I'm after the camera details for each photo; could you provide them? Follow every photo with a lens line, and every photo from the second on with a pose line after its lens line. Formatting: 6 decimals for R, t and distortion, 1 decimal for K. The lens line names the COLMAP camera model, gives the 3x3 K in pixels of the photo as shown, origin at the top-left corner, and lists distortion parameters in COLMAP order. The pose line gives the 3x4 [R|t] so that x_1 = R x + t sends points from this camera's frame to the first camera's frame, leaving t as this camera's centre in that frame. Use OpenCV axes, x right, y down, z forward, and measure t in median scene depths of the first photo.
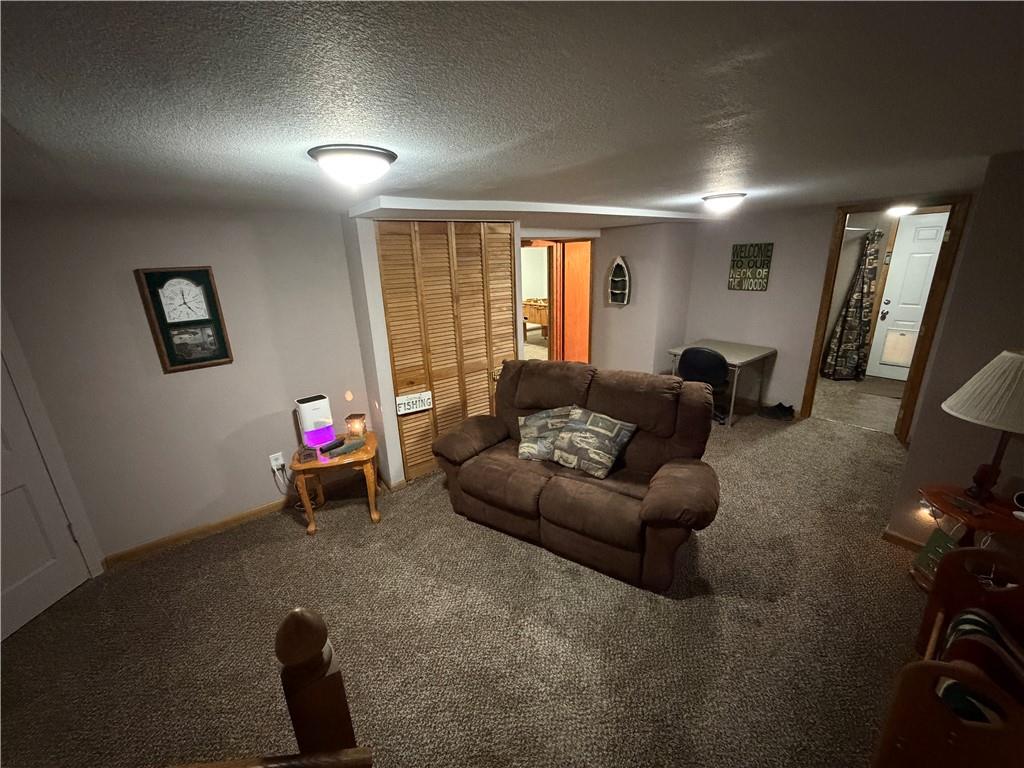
lens RADIAL K [[414.1, 0, 512.7], [0, 414.1, 382.7], [0, 0, 1]] dist [-0.002424, -0.000174]
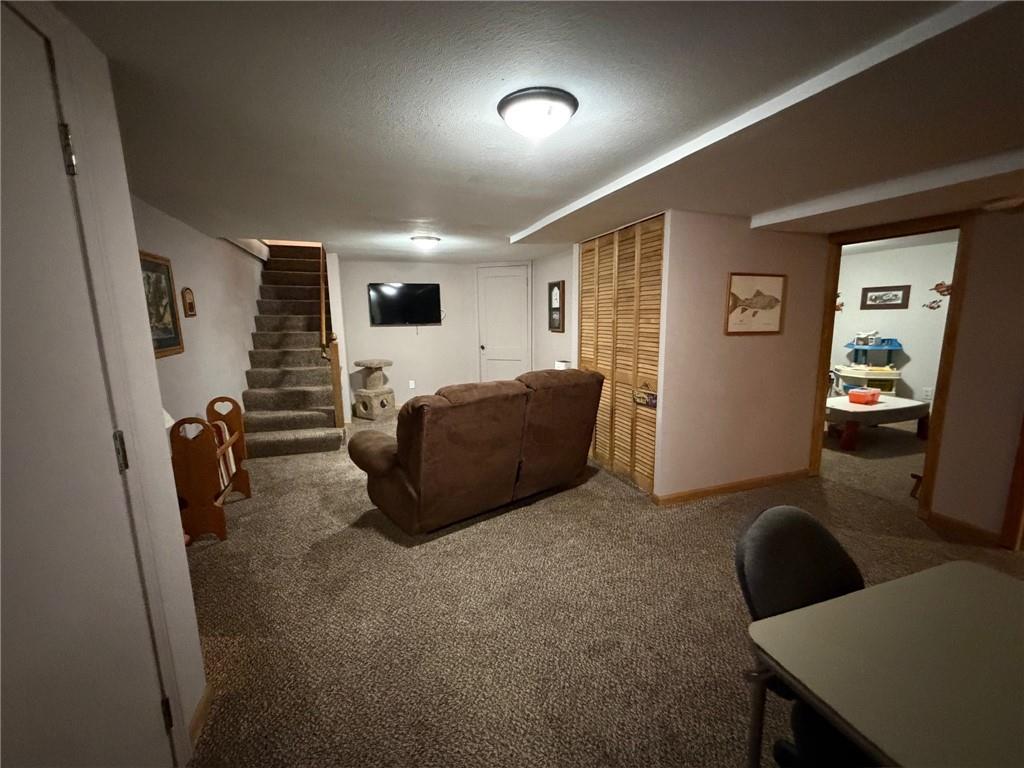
lens RADIAL K [[414.1, 0, 508.3], [0, 414.1, 387.7], [0, 0, 1]] dist [-0.002424, -0.000174]
pose [[-0.323559, 0.202104, -0.924372, 2.341634], [-0.259740, 0.920423, 0.292158, -0.602334], [0.909860, 0.334627, -0.245316, 2.665573]]
